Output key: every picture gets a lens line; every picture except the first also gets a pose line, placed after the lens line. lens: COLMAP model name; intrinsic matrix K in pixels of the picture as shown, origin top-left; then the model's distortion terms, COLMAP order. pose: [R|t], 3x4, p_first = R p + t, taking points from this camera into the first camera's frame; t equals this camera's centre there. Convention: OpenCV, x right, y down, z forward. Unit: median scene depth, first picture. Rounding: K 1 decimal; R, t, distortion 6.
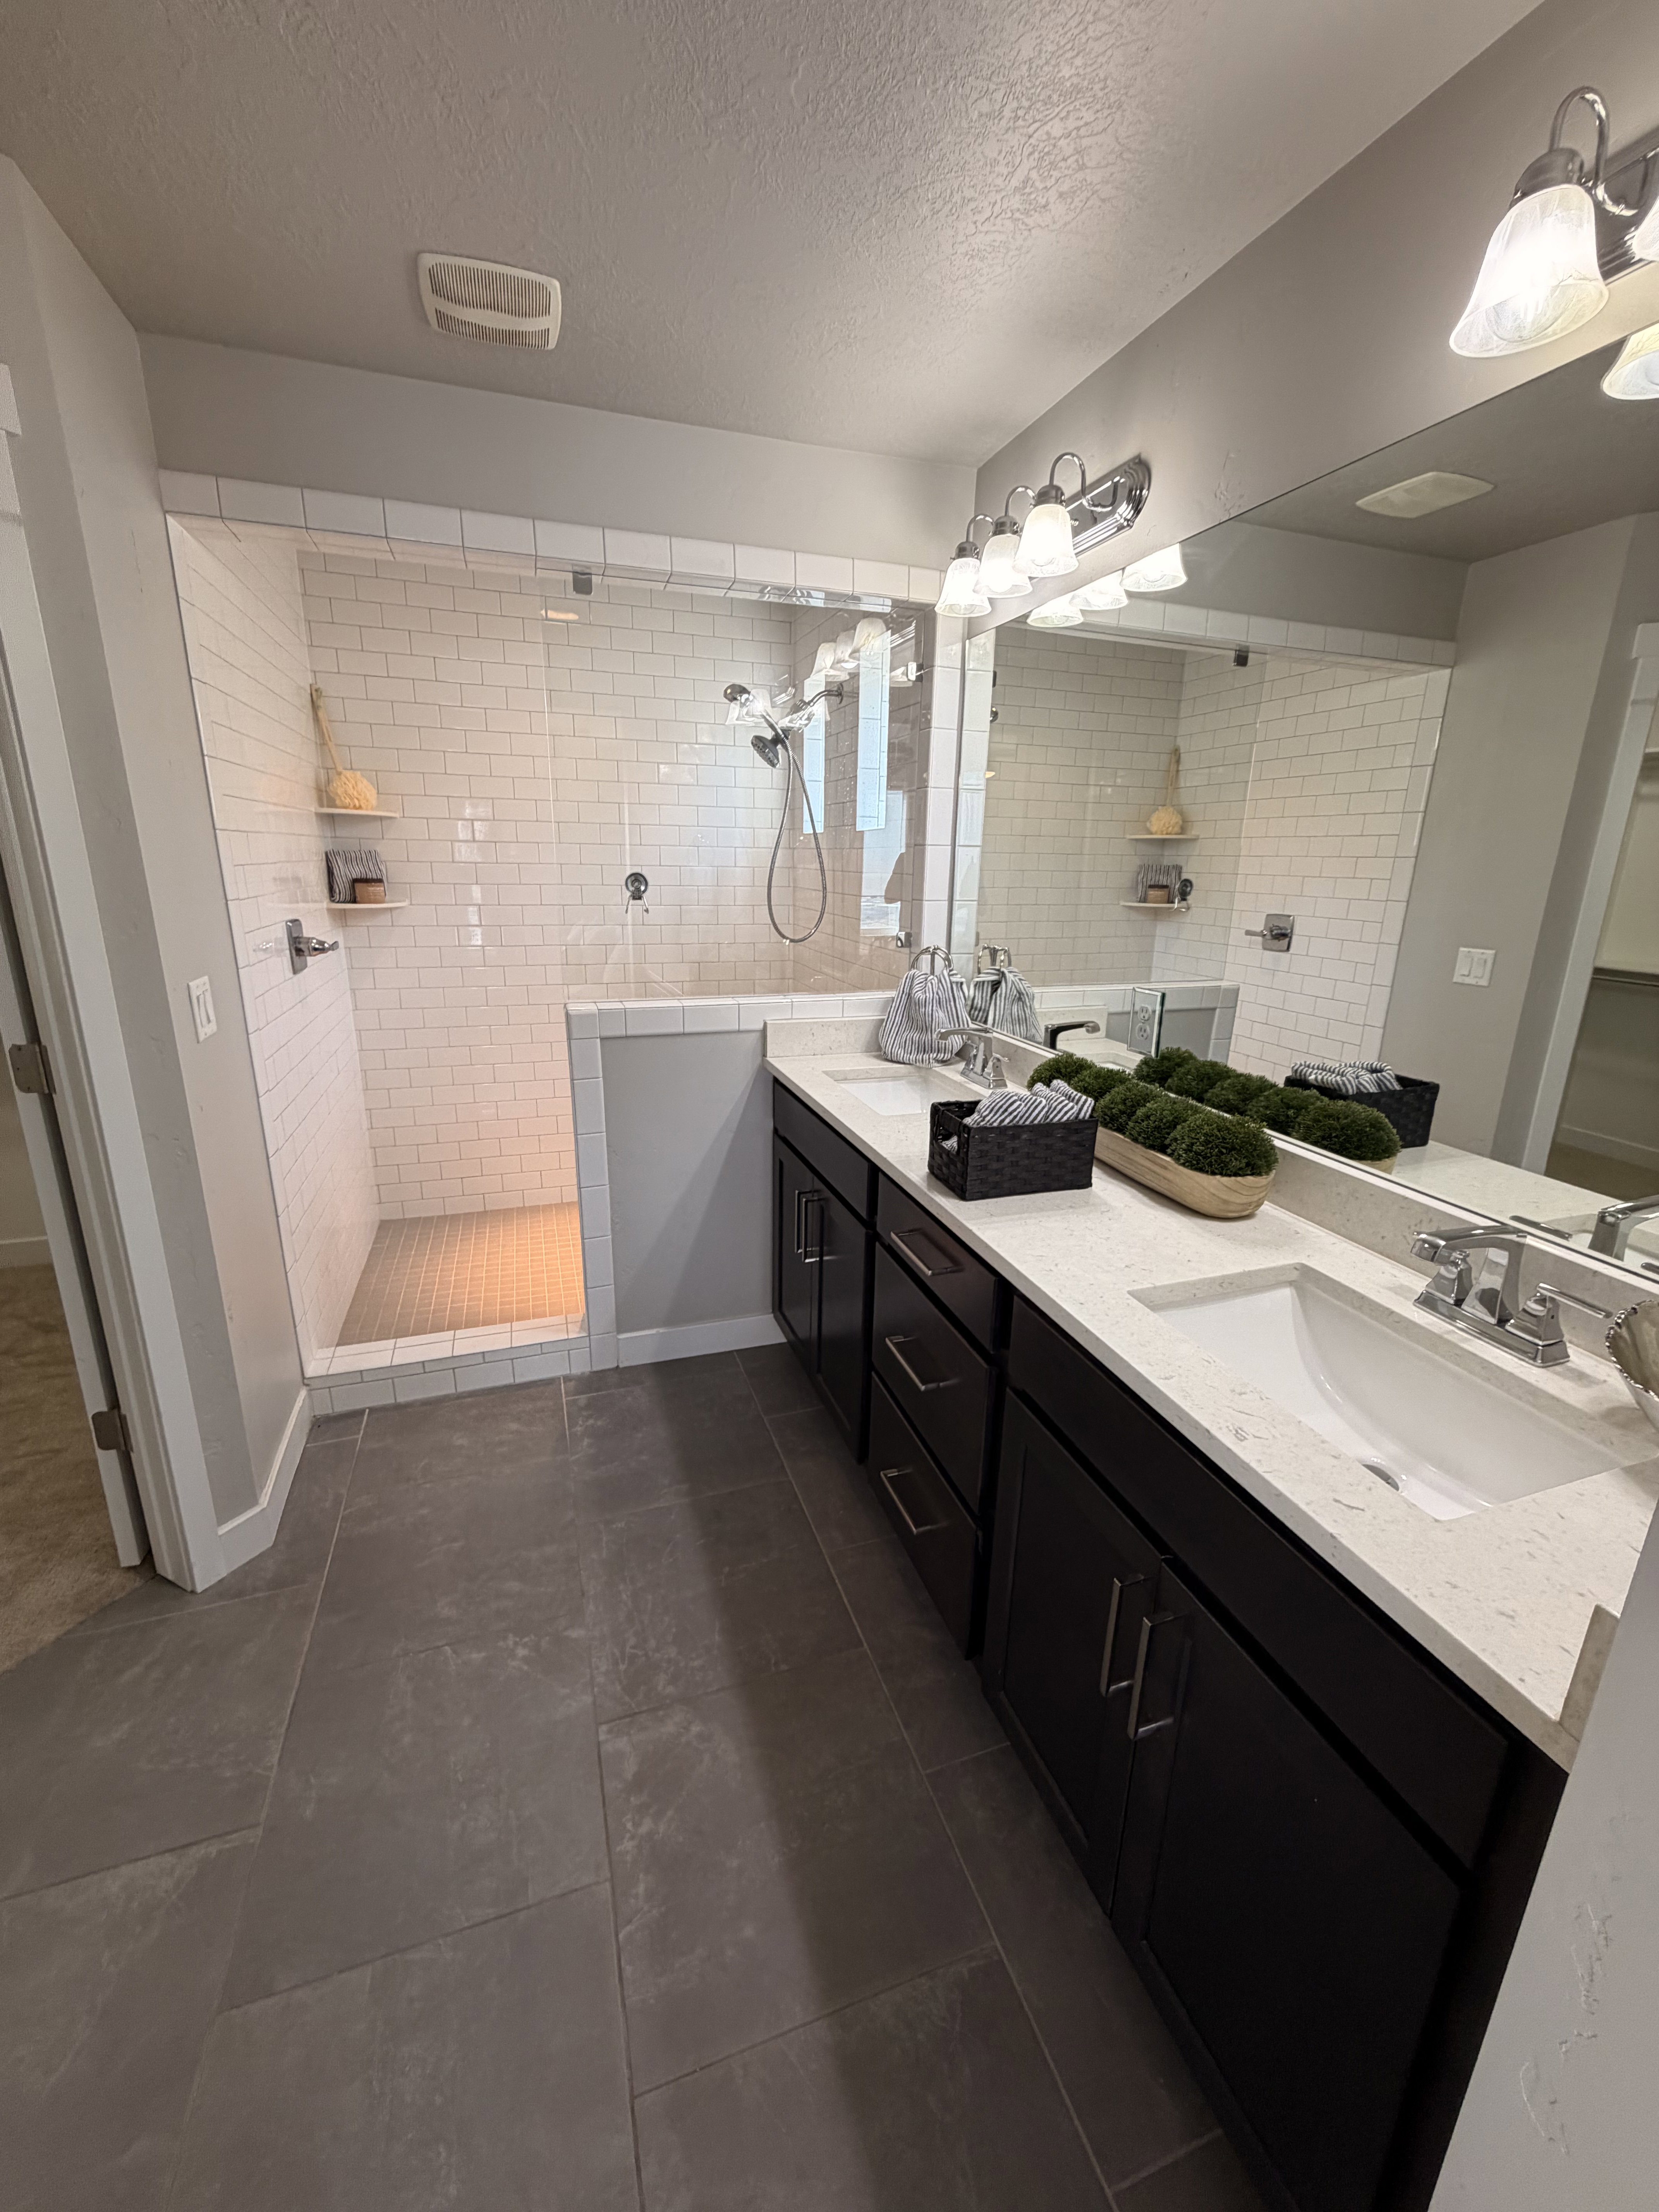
lens RADIAL K [[888.1, 0, 826.3], [0, 888.1, 1103.4], [0, 0, 1]] dist [0.001310, 0.000597]
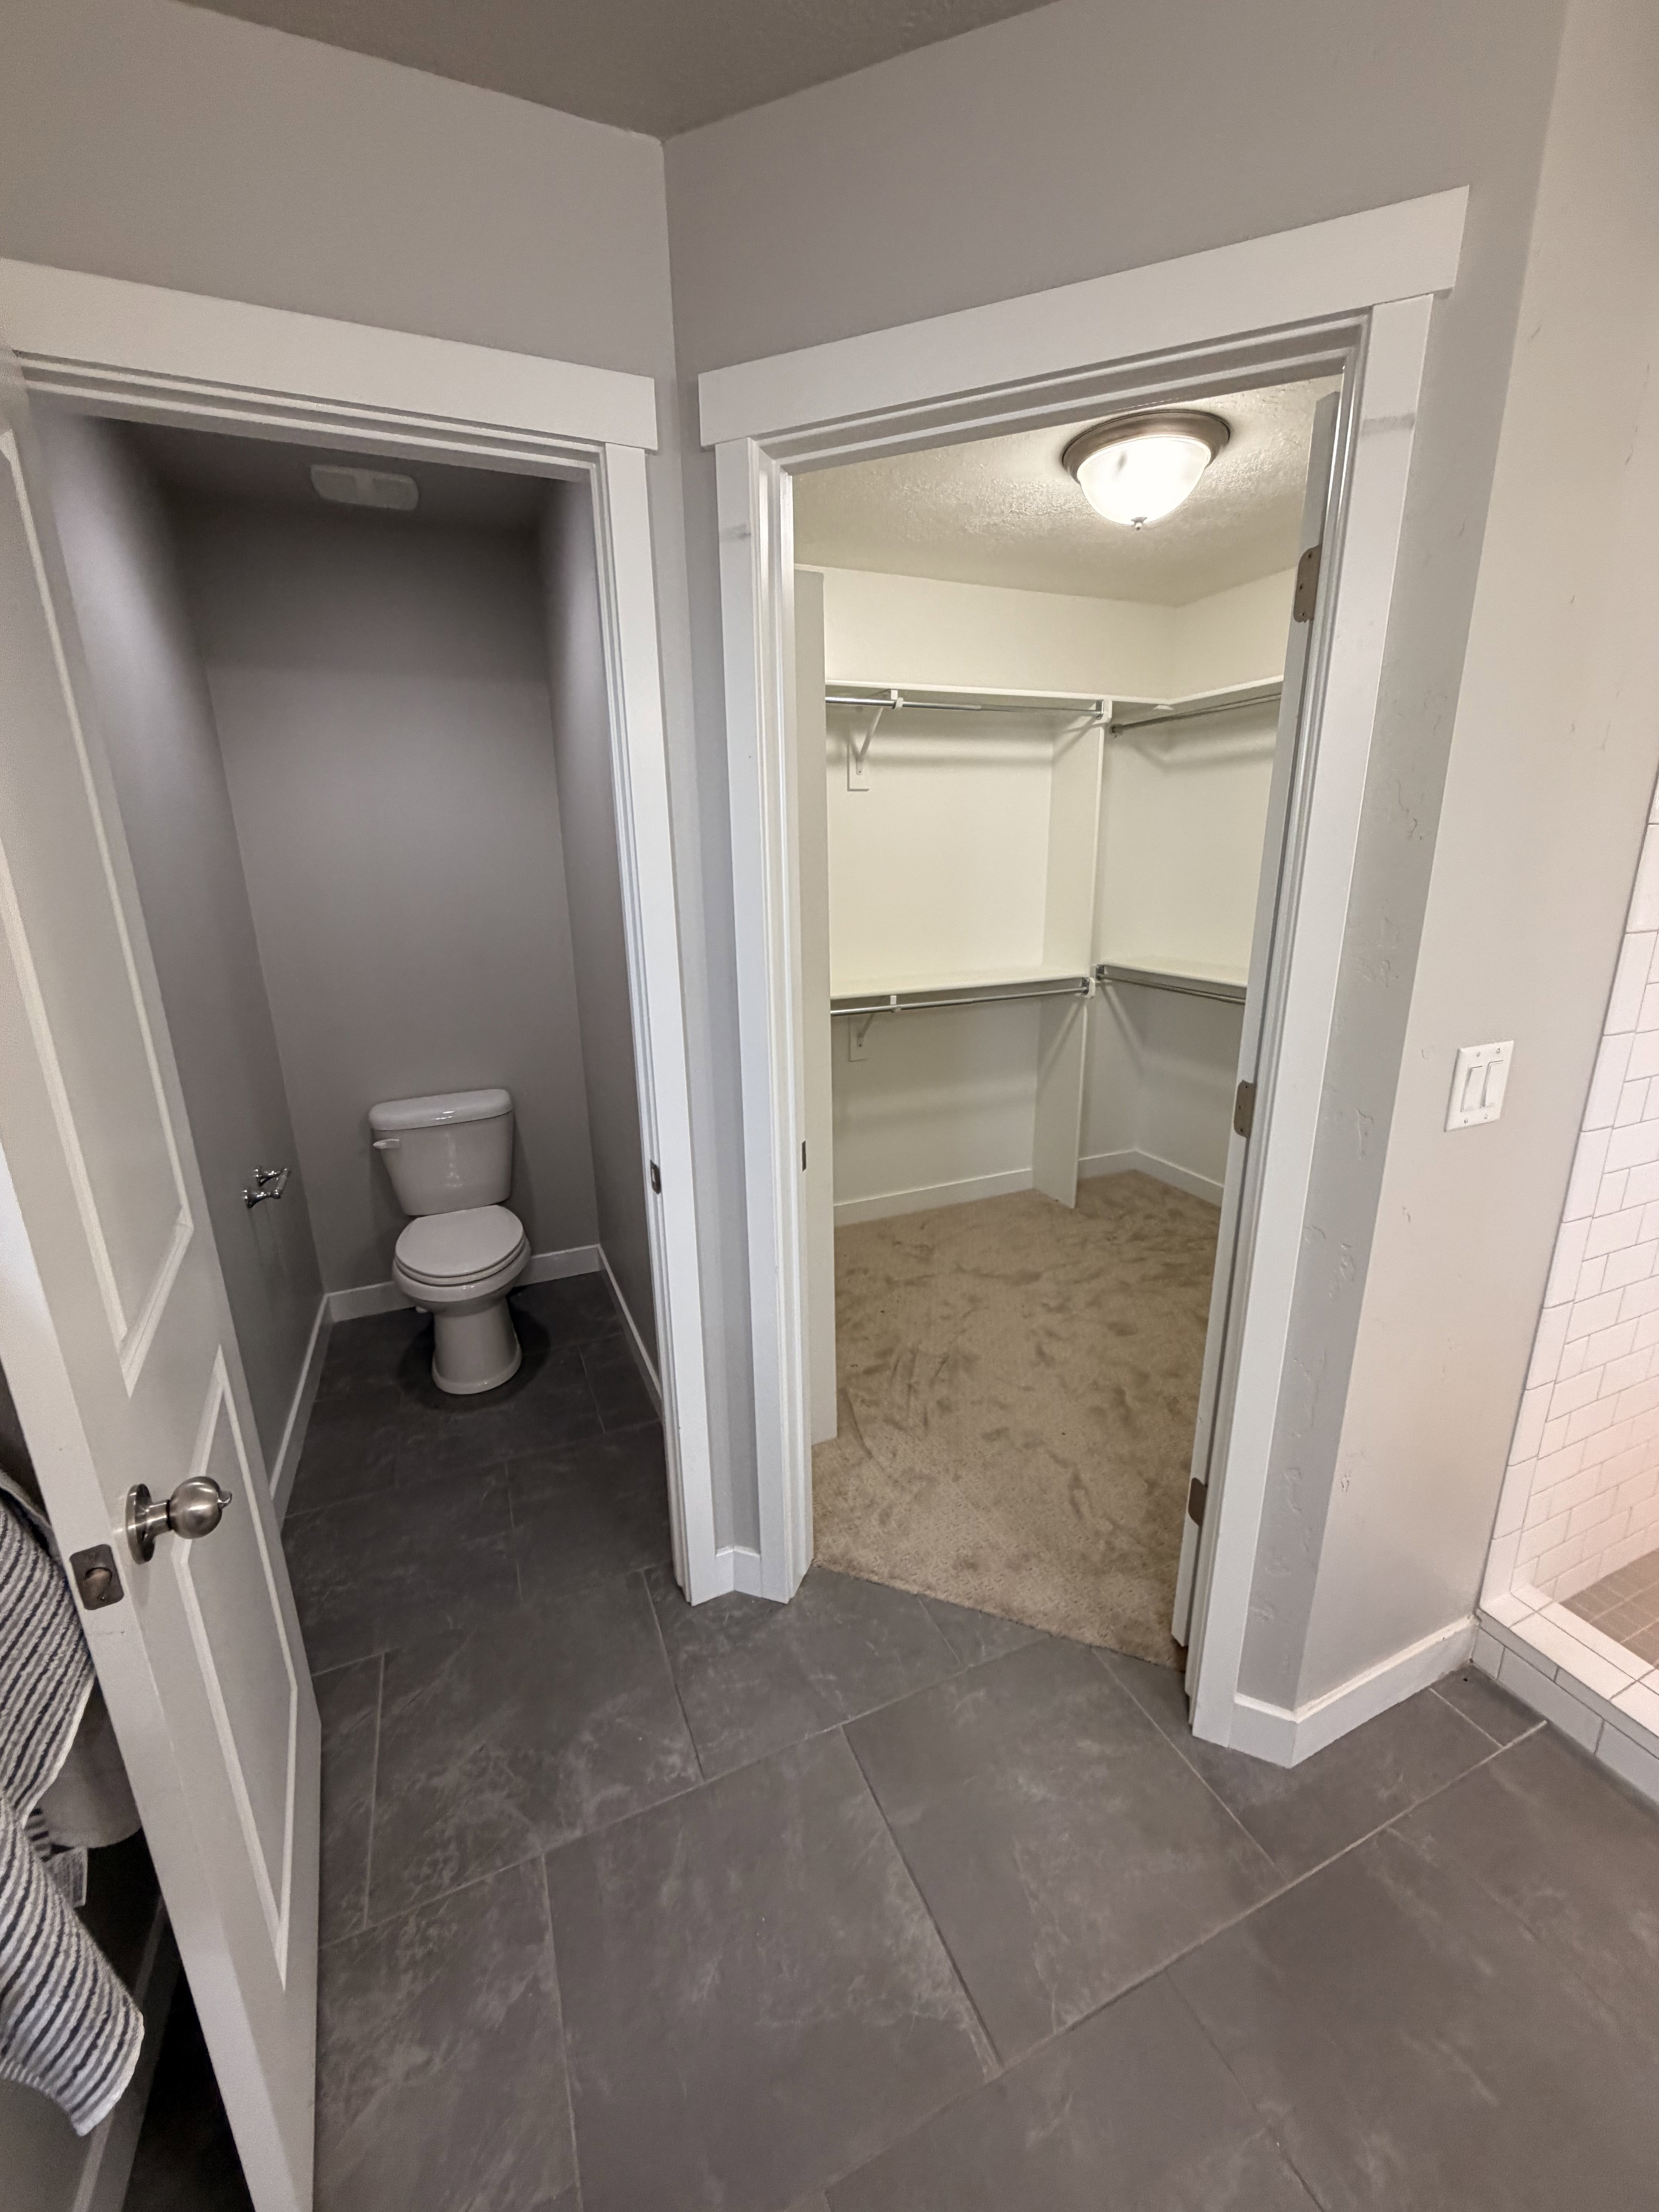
lens RADIAL K [[888.1, 0, 830.5], [0, 888.1, 1101.8], [0, 0, 1]] dist [0.001310, 0.000597]
pose [[0.082429, 0.249391, -0.964888, -0.063948], [-0.251636, 0.942021, 0.221984, -0.116527], [0.964305, 0.224503, 0.140405, 0.397330]]
